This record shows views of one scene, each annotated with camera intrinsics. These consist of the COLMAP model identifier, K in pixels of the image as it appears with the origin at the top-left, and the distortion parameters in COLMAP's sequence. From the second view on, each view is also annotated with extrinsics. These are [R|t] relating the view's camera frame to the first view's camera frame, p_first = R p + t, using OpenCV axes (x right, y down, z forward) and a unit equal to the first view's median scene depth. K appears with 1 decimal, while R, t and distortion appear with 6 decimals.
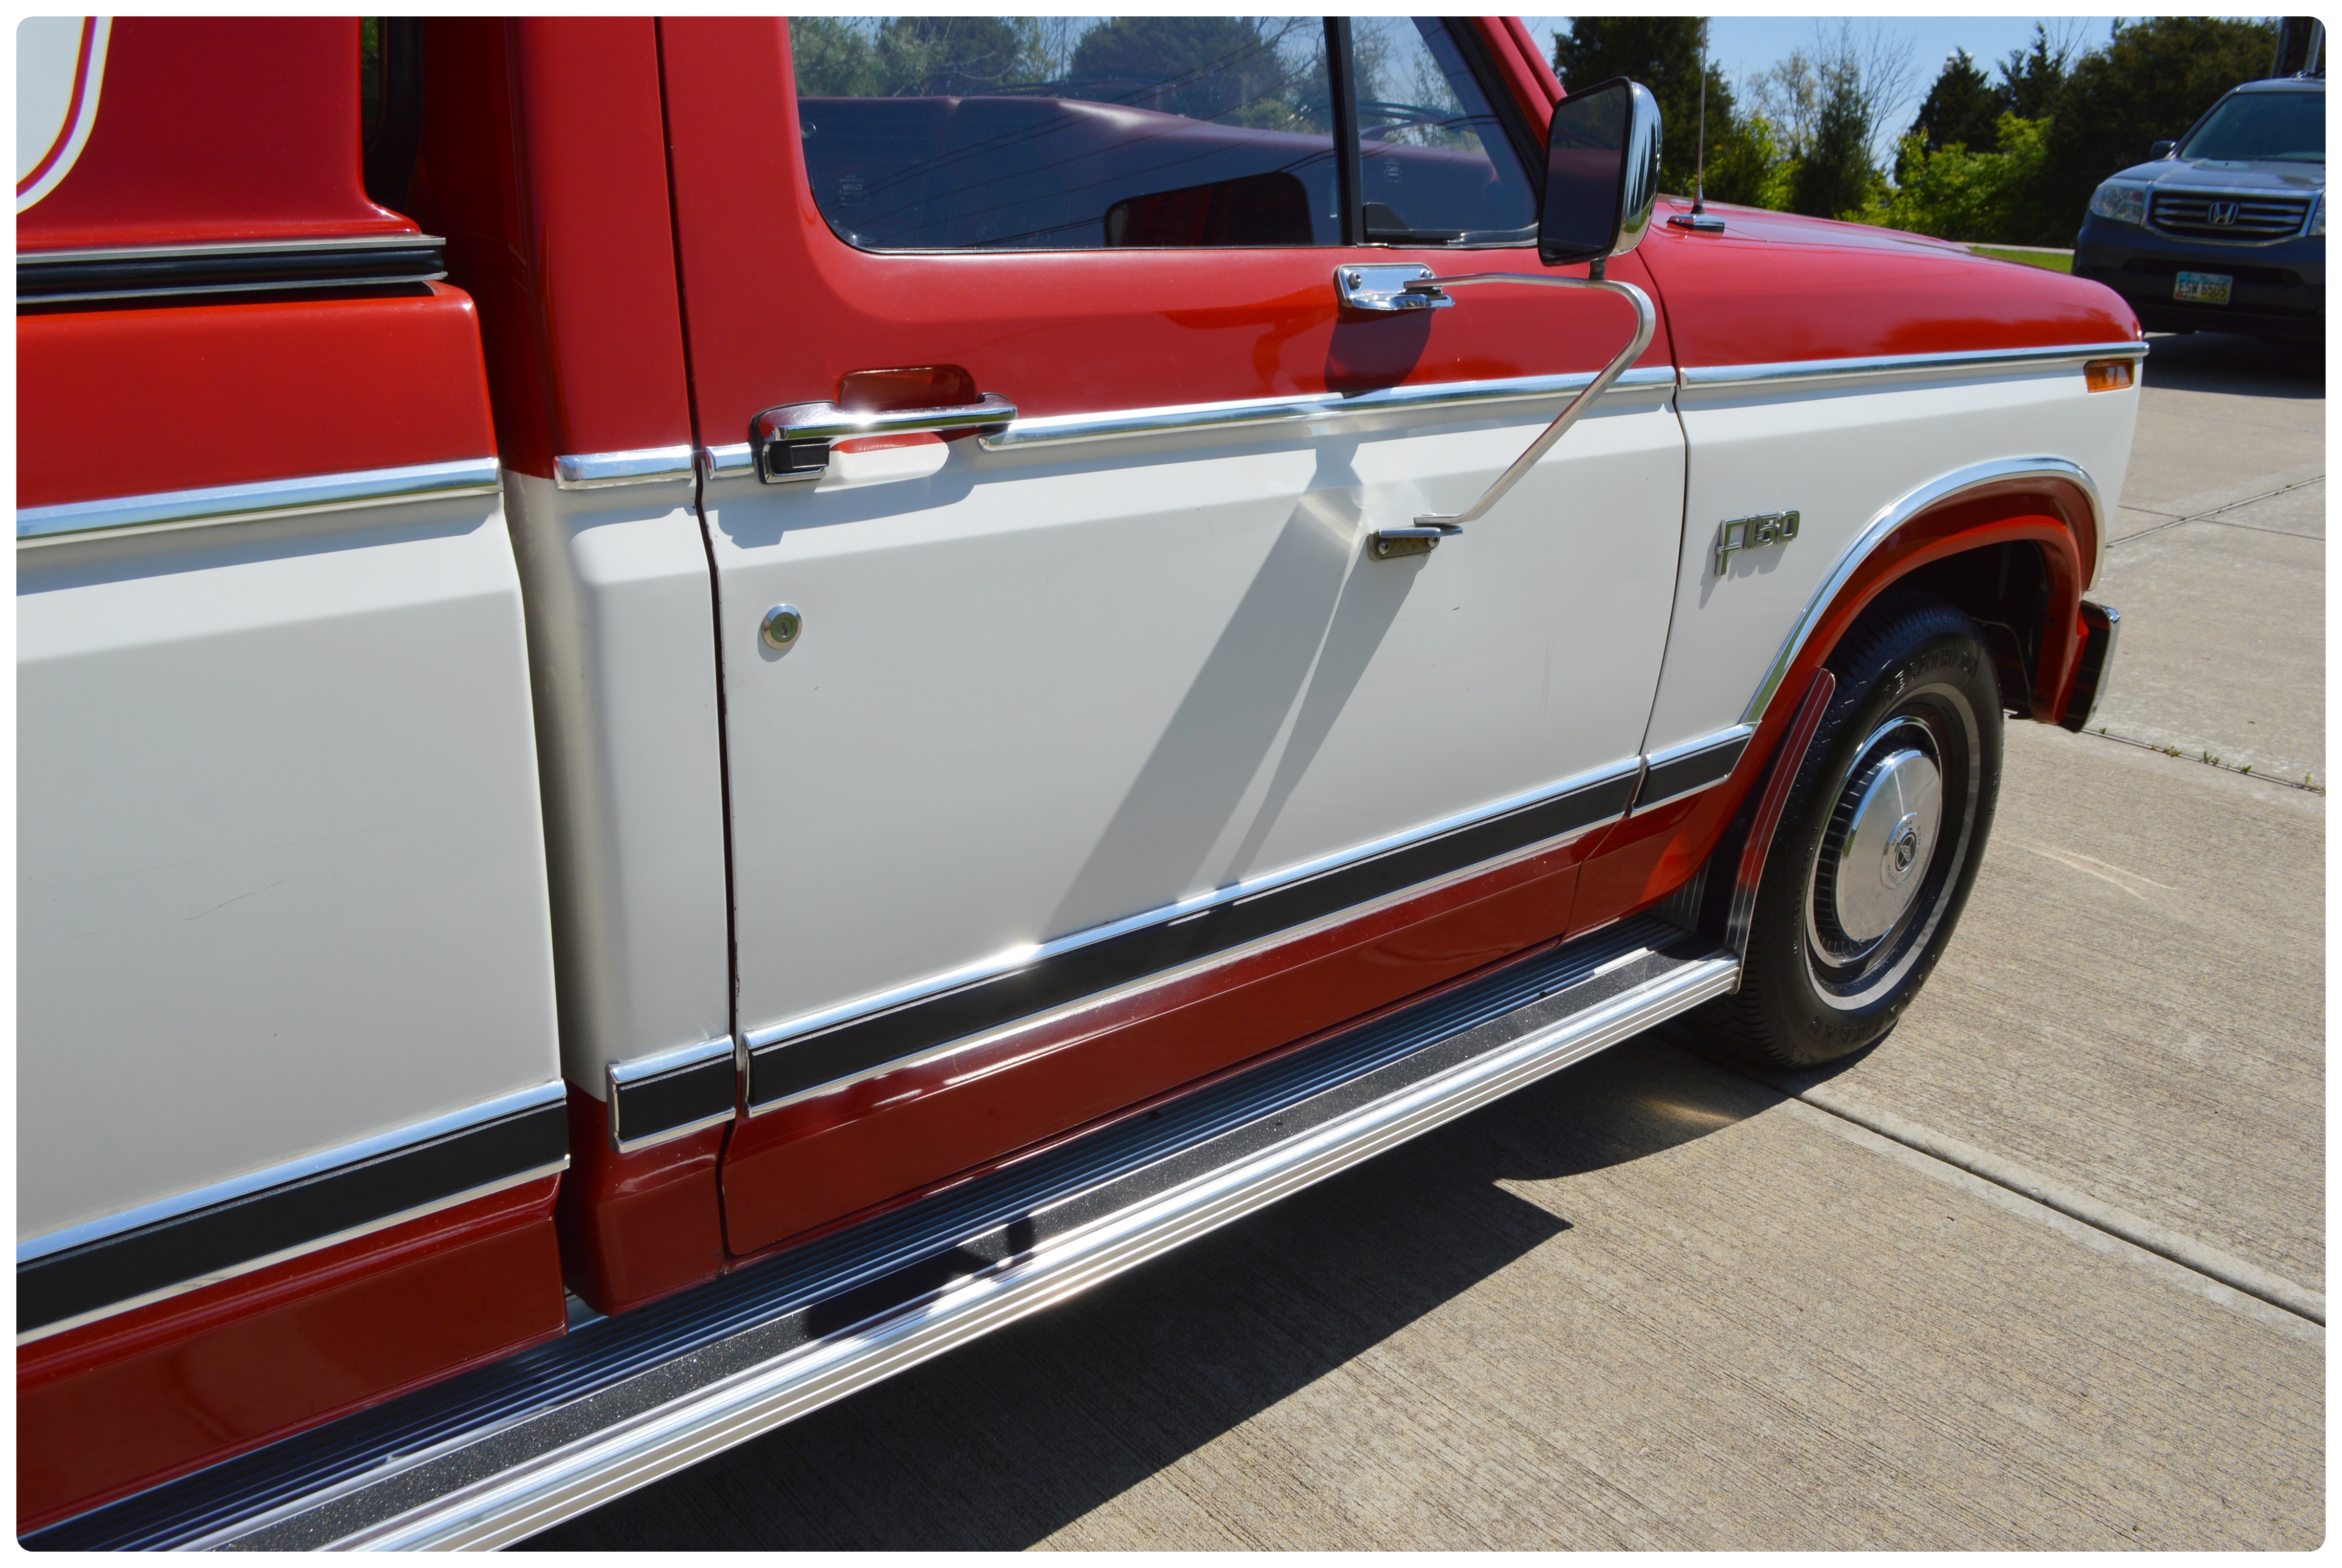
lens RADIAL K [[1852.1, 0, 1171.0], [0, 1852.1, 784.0], [0, 0, 1]] dist [-0.076342, 0.001909]
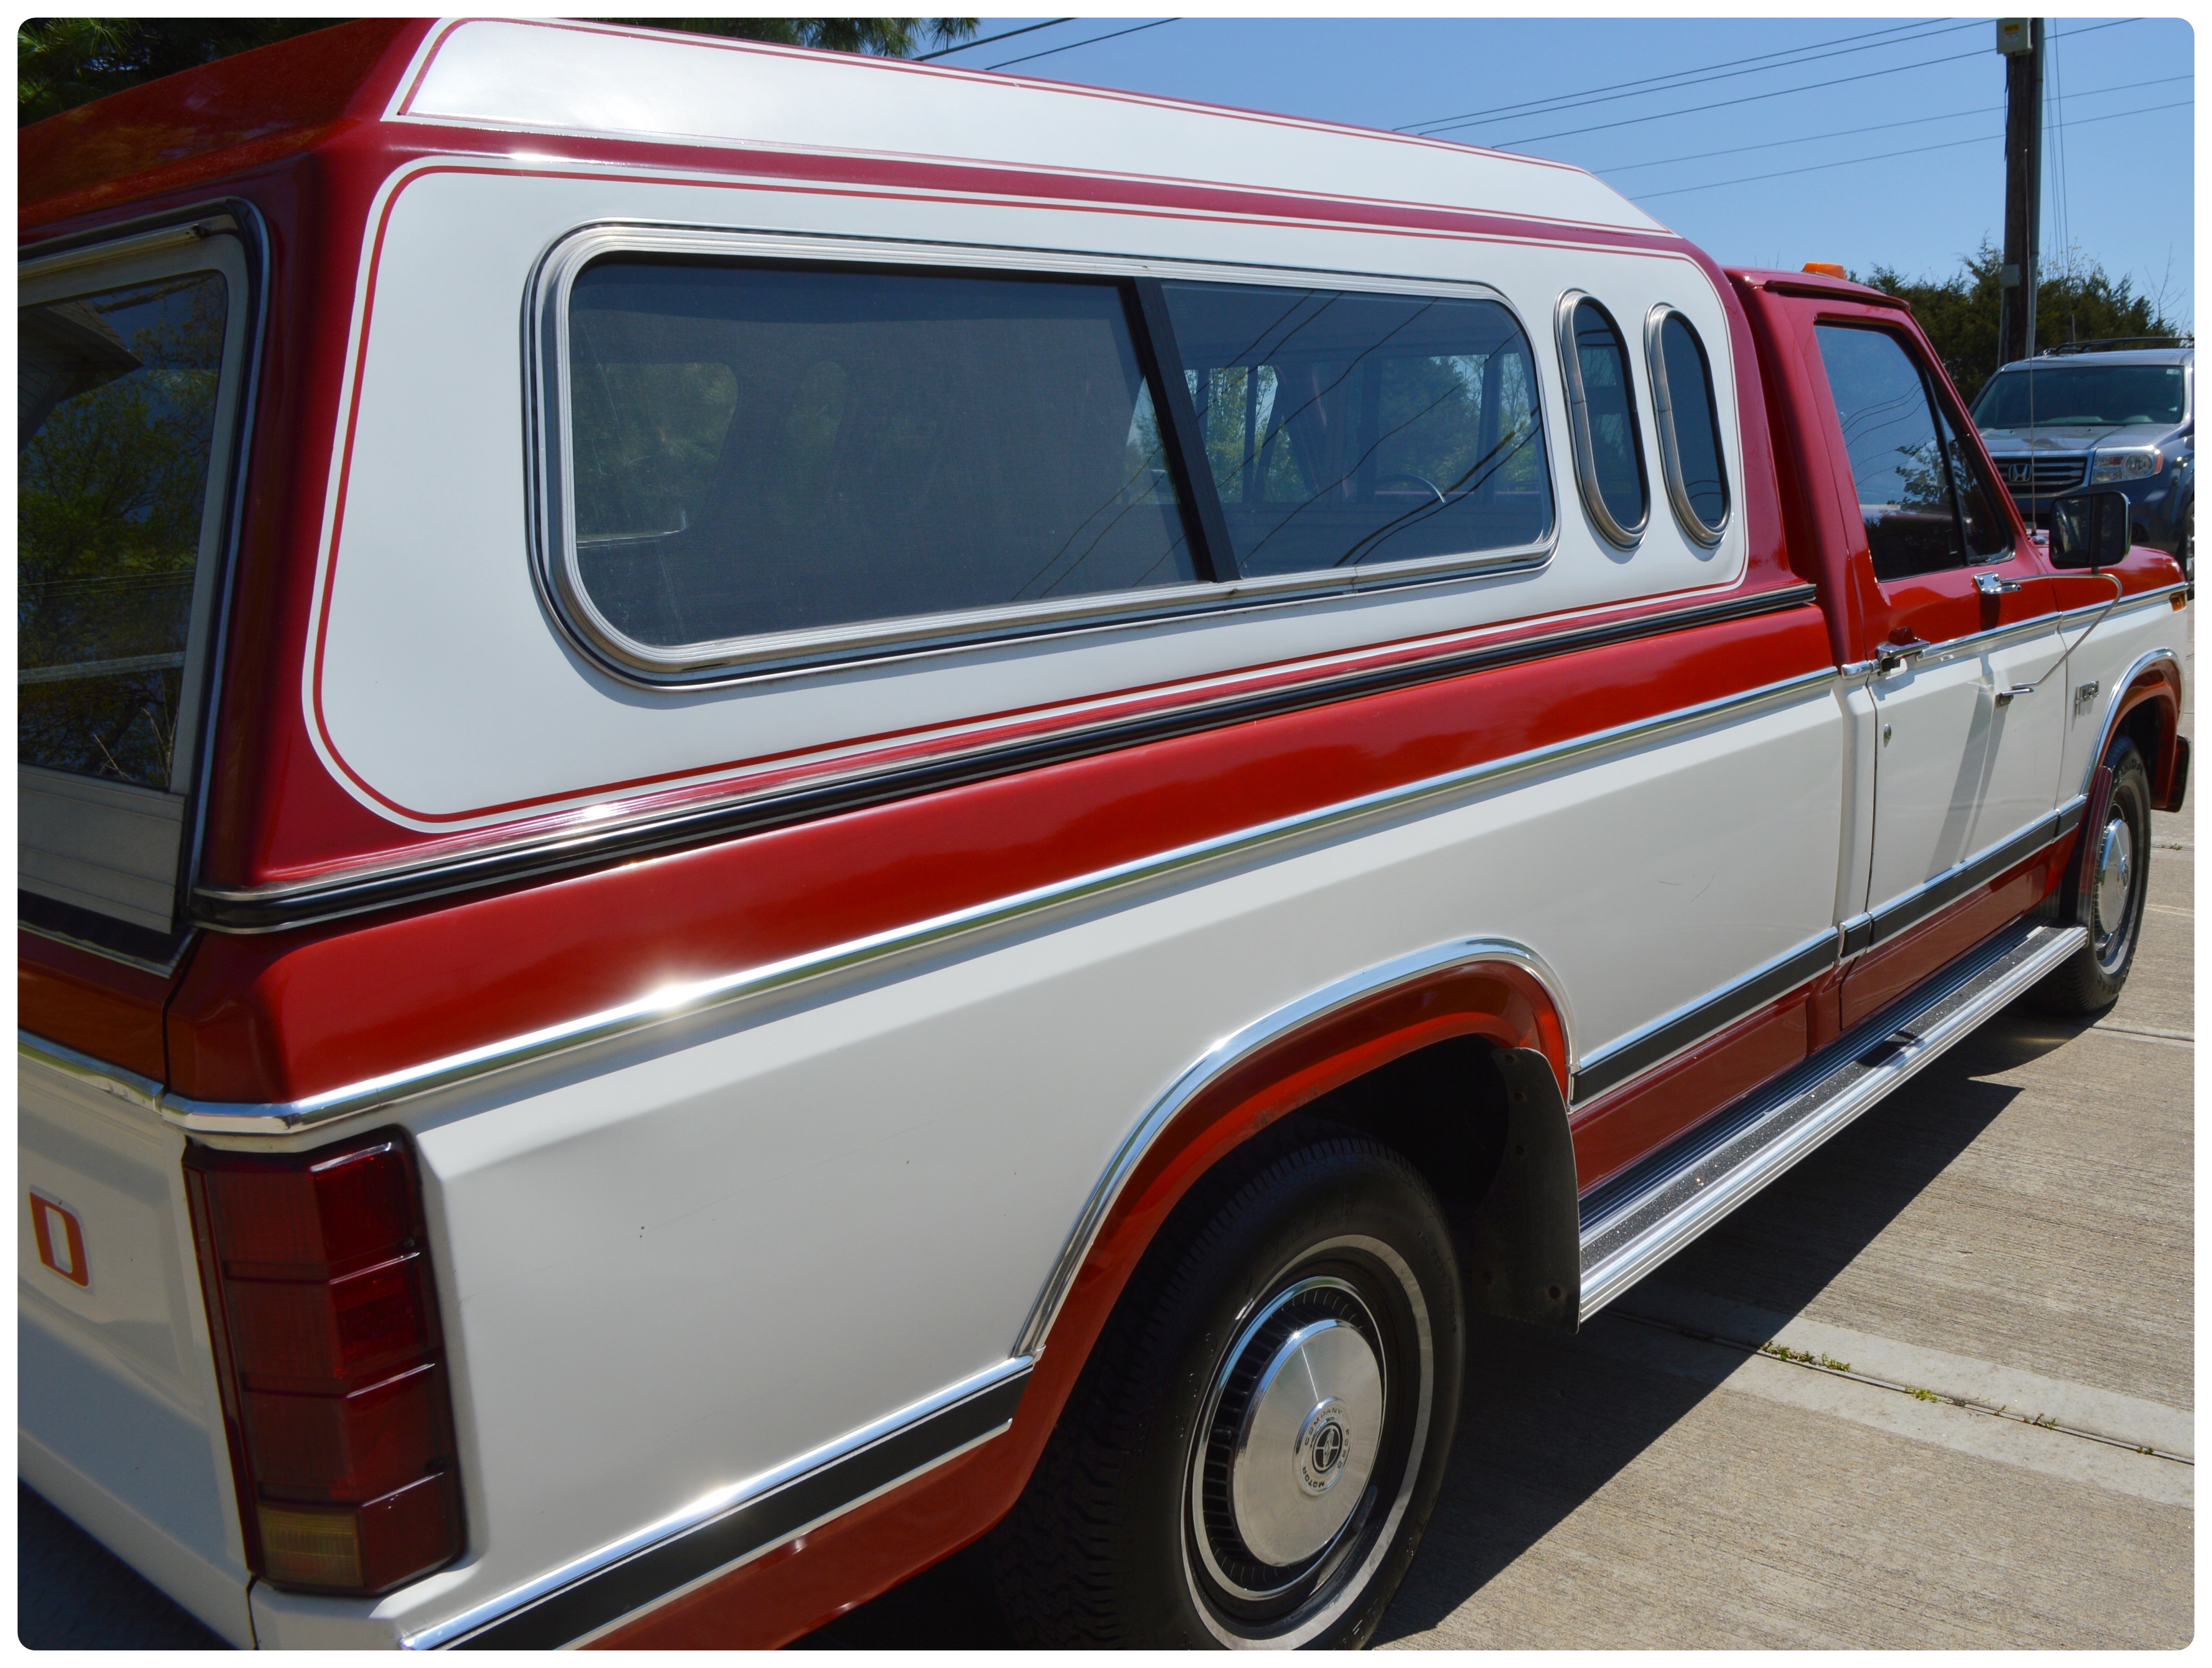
lens RADIAL K [[2024.8, 0, 1205.0], [0, 2024.8, 839.3], [0, 0, 1]] dist [-0.092375, 0.006983]
pose [[0.980137, -0.096800, 0.173093, -0.864603], [0.120784, 0.983611, -0.133867, 0.164323], [-0.157297, 0.152114, 0.975766, -0.787047]]
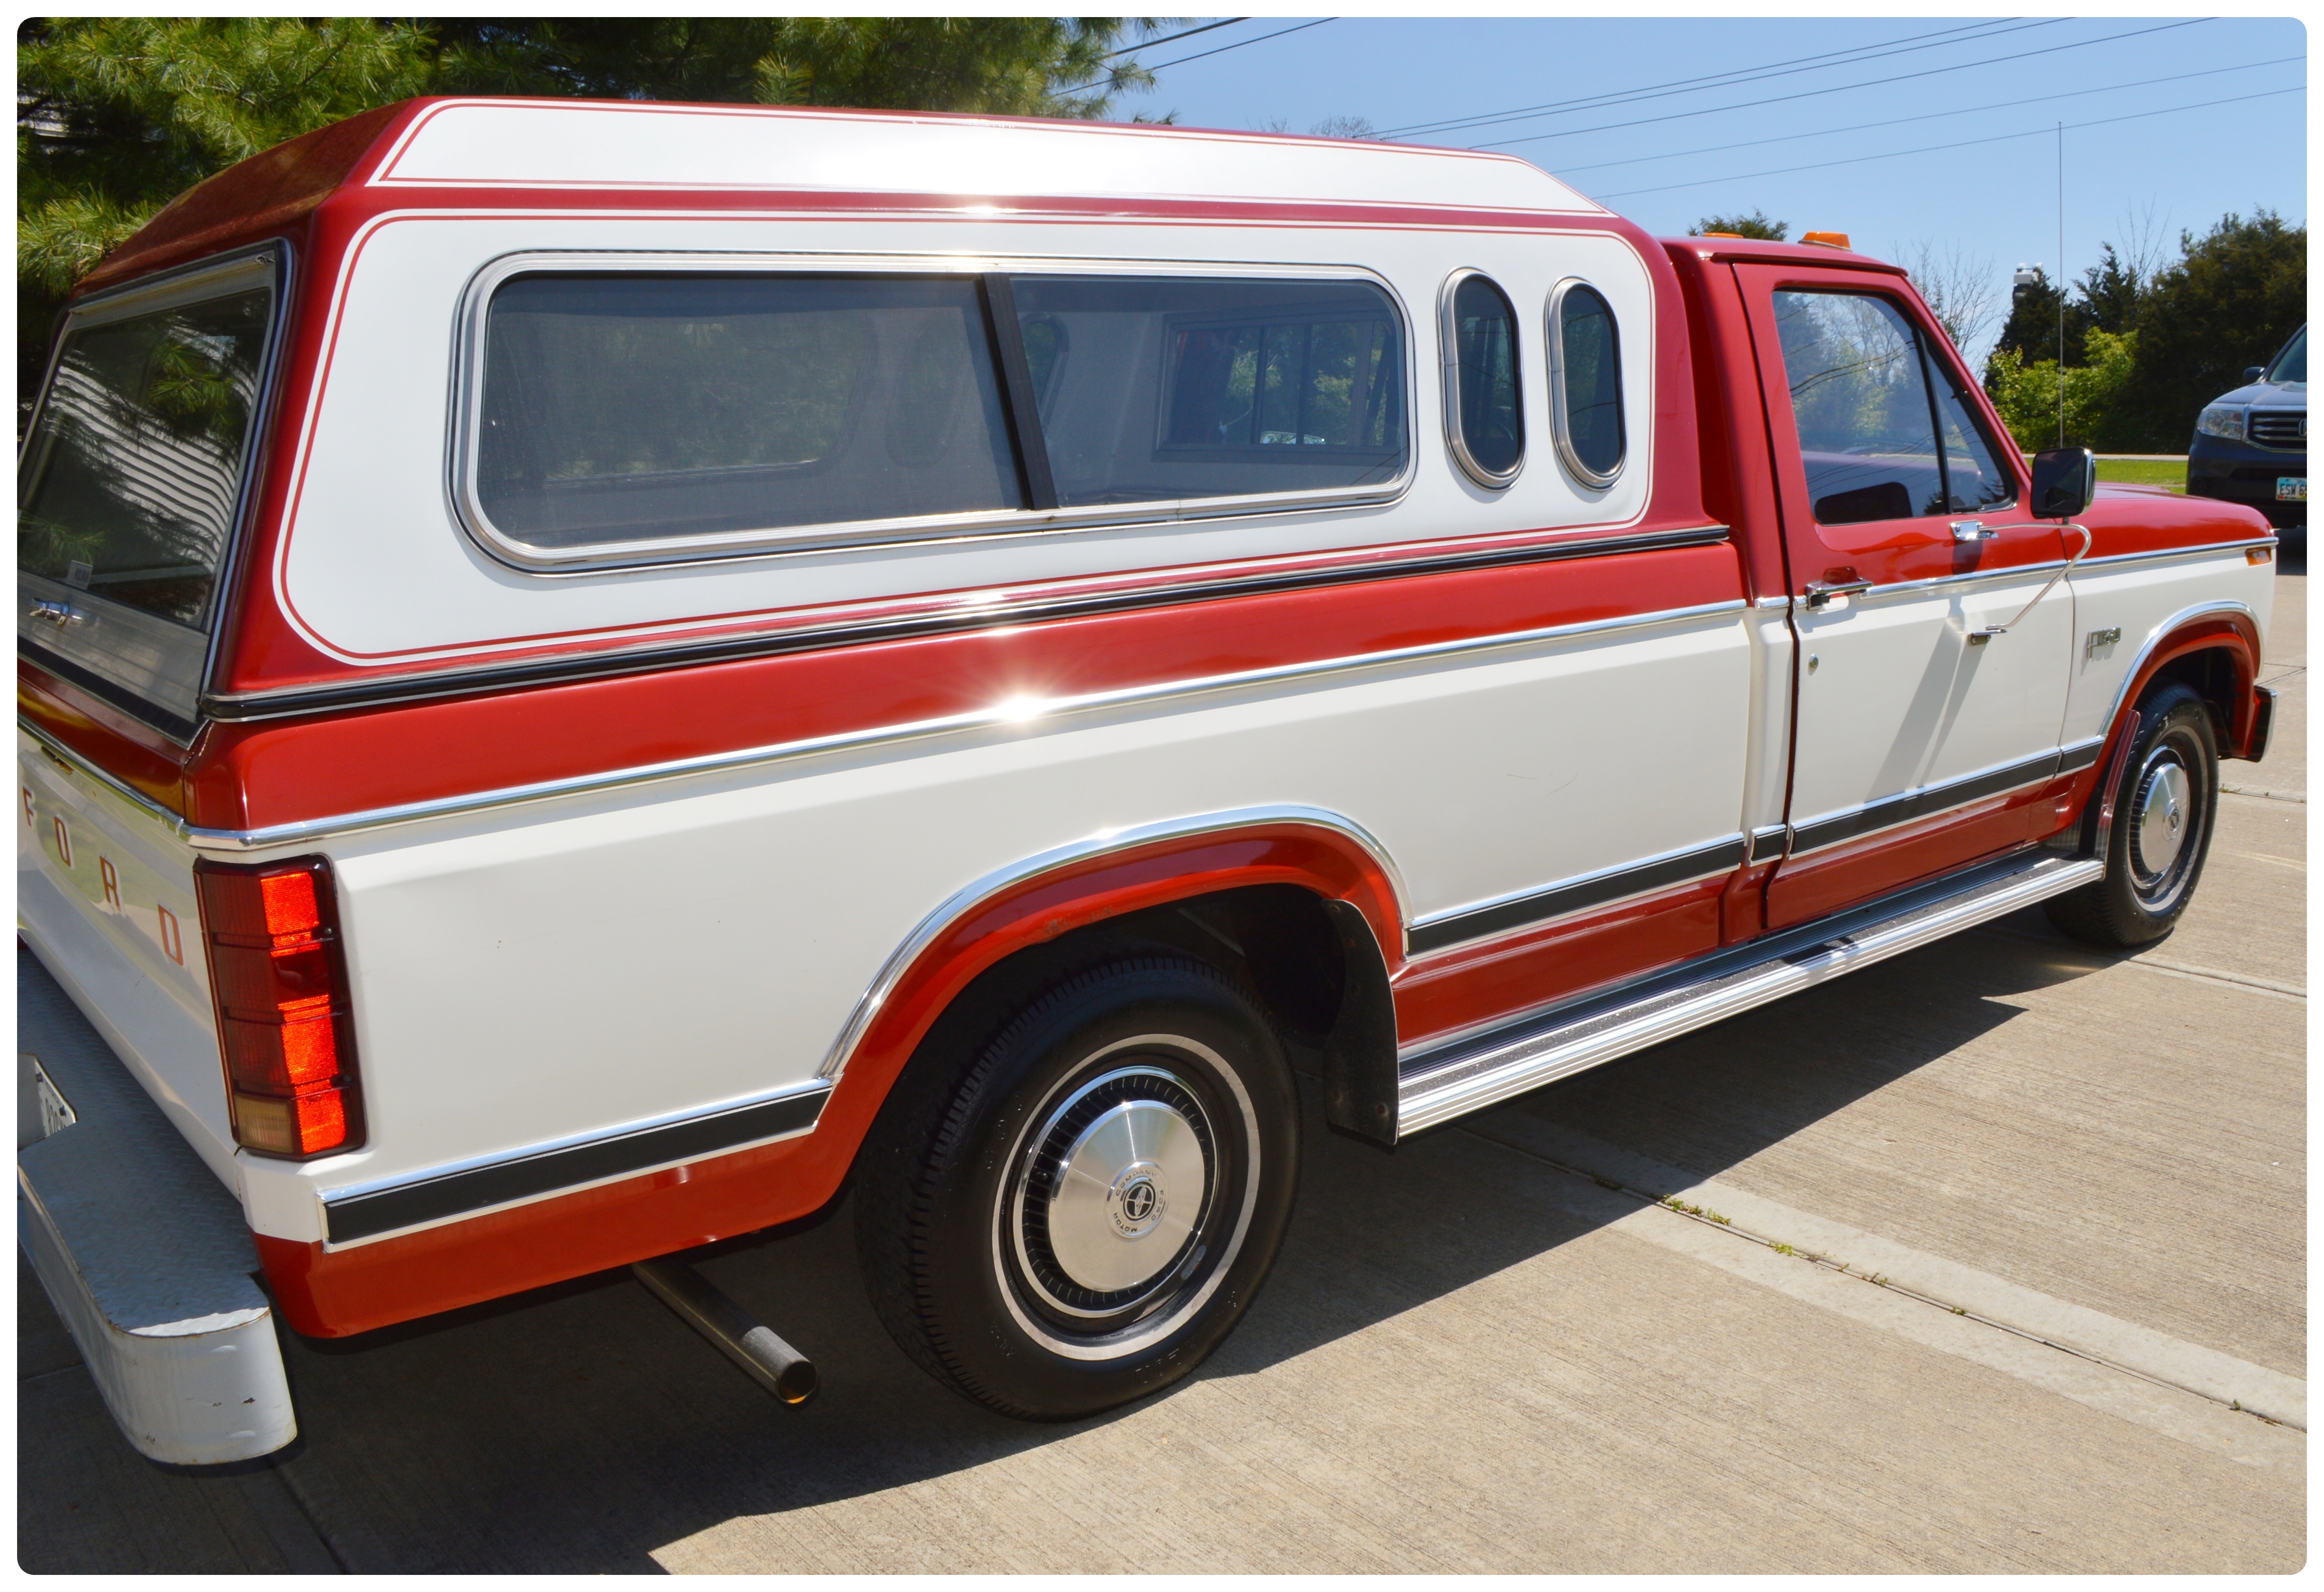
lens RADIAL K [[1968.6, 0, 1167.8], [0, 1968.6, 841.6], [0, 0, 1]] dist [-0.091088, 0.008143]
pose [[0.998334, -0.048847, -0.030724, -0.594506], [0.045146, 0.992750, -0.111398, 0.249646], [0.035943, 0.109826, 0.993301, -1.023078]]
